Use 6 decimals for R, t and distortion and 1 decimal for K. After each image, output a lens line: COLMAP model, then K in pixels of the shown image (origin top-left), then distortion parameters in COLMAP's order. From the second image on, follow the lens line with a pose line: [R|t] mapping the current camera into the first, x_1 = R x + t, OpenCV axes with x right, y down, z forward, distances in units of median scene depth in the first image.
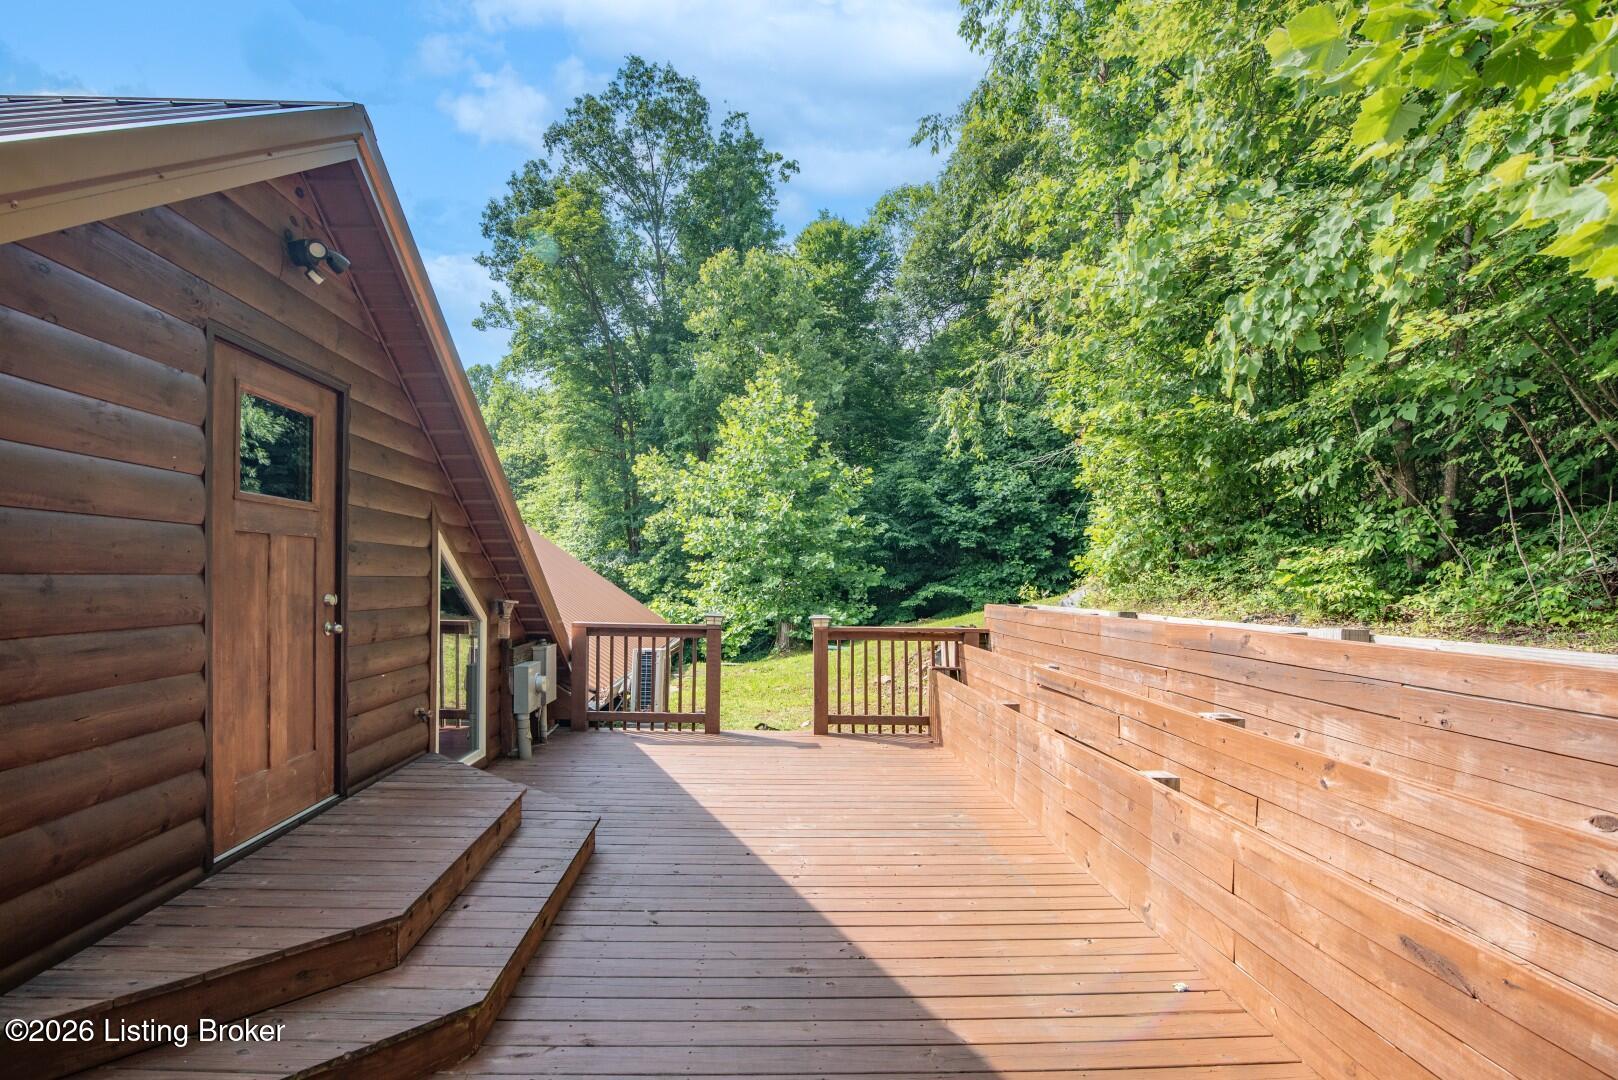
lens RADIAL K [[760.6, 0, 743.1], [0, 760.6, 590.4], [0, 0, 1]] dist [-0.017718, 0.000890]
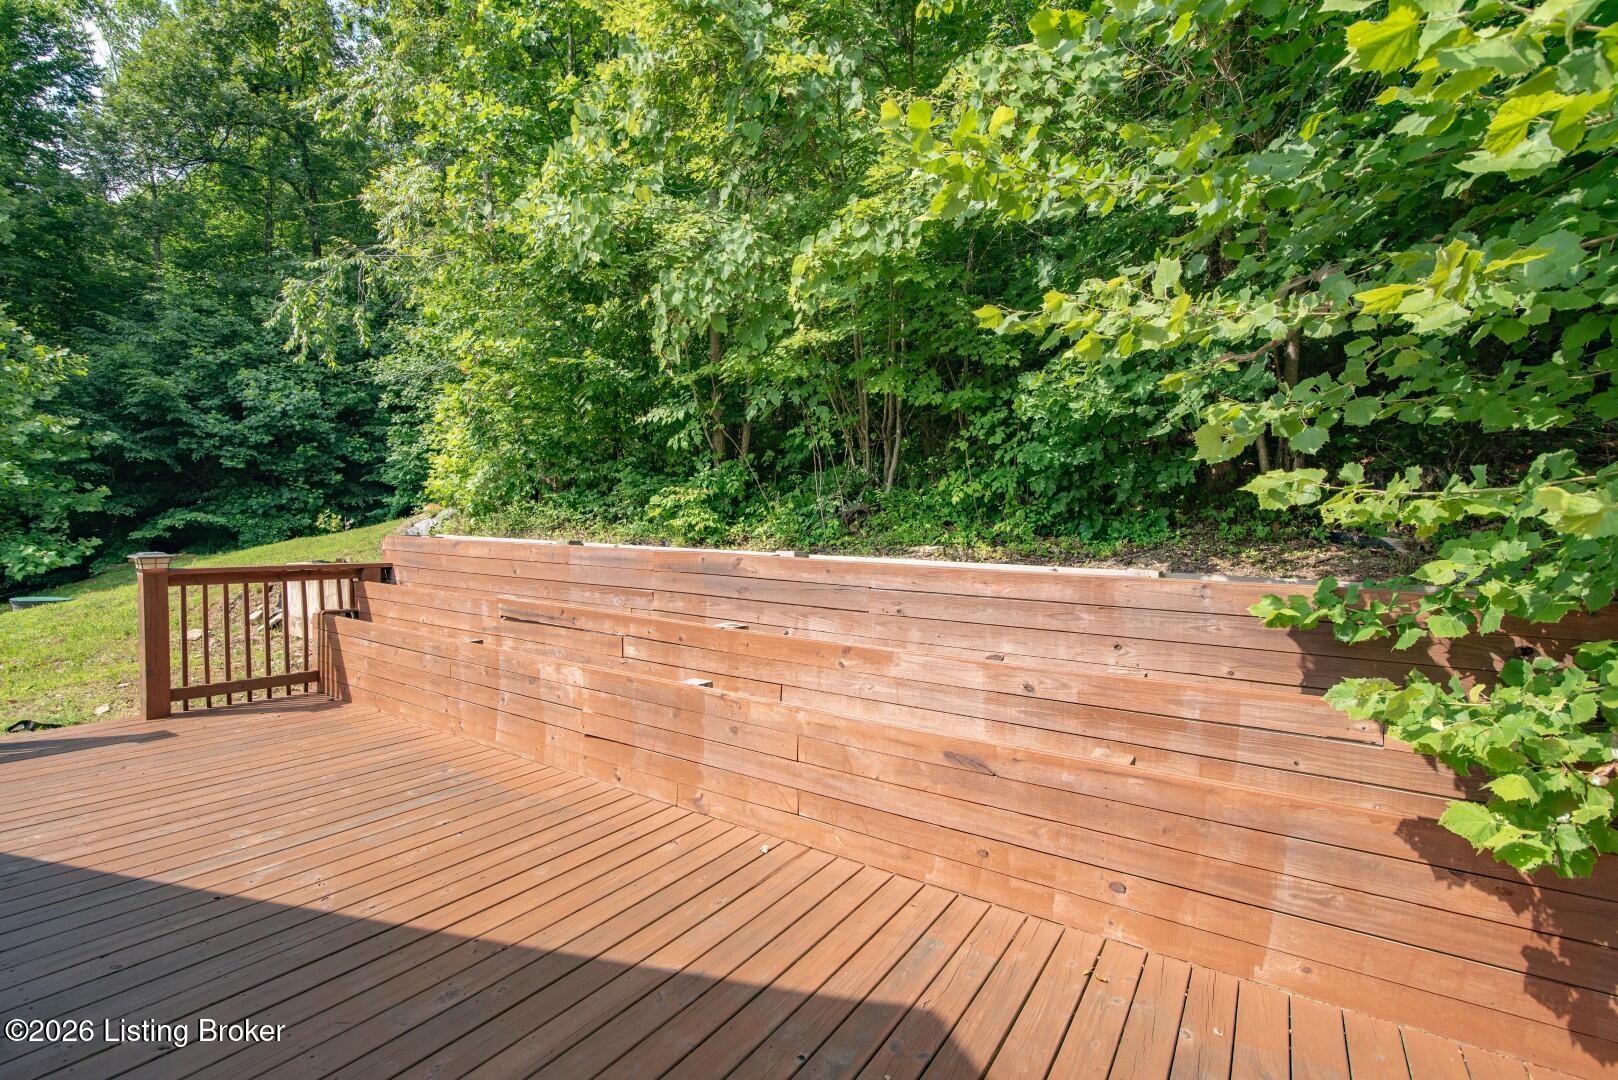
lens RADIAL K [[760.6, 0, 805.7], [0, 760.6, 543.2], [0, 0, 1]] dist [-0.017718, 0.000890]
pose [[0.563088, -0.018158, 0.826198, -0.146282], [-0.007449, 0.999606, 0.027045, 0.000303], [-0.826363, -0.021383, 0.562731, 0.102843]]
